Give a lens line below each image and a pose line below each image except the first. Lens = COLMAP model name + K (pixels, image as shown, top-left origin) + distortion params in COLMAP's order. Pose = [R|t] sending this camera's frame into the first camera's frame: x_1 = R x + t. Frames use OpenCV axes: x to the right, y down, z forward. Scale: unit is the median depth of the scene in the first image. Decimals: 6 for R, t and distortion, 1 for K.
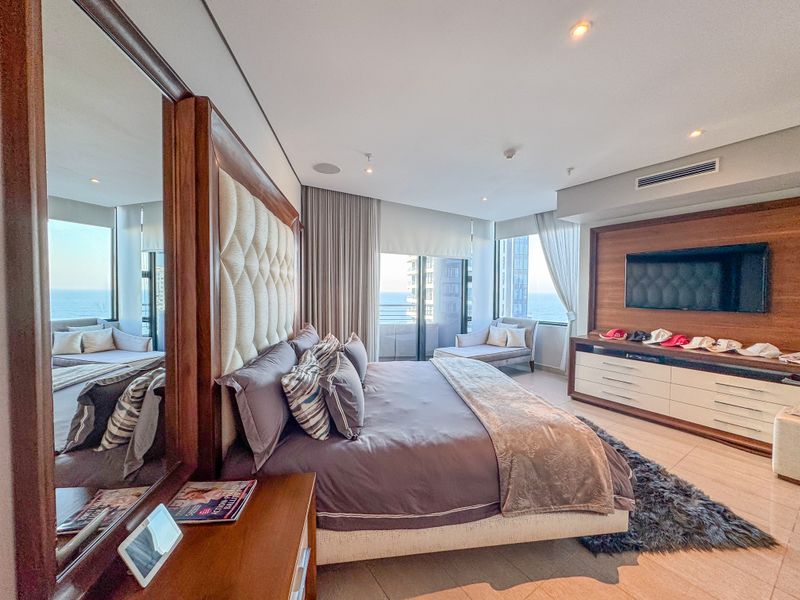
lens RADIAL K [[318.9, 0, 400.1], [0, 318.9, 299.3], [0, 0, 1]] dist [0.008977, -0.000056]
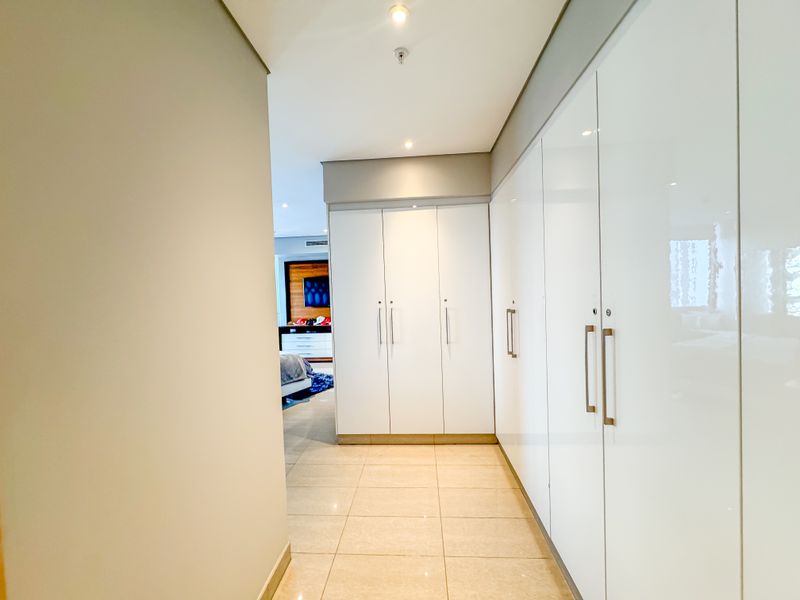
lens RADIAL K [[318.9, 0, 400.1], [0, 318.9, 299.3], [0, 0, 1]] dist [0.008977, -0.000056]
pose [[0.613141, -0.045661, 0.788652, -0.400052], [0.056972, 0.998284, 0.013505, -0.009975], [-0.787916, 0.036651, 0.614691, -0.552769]]
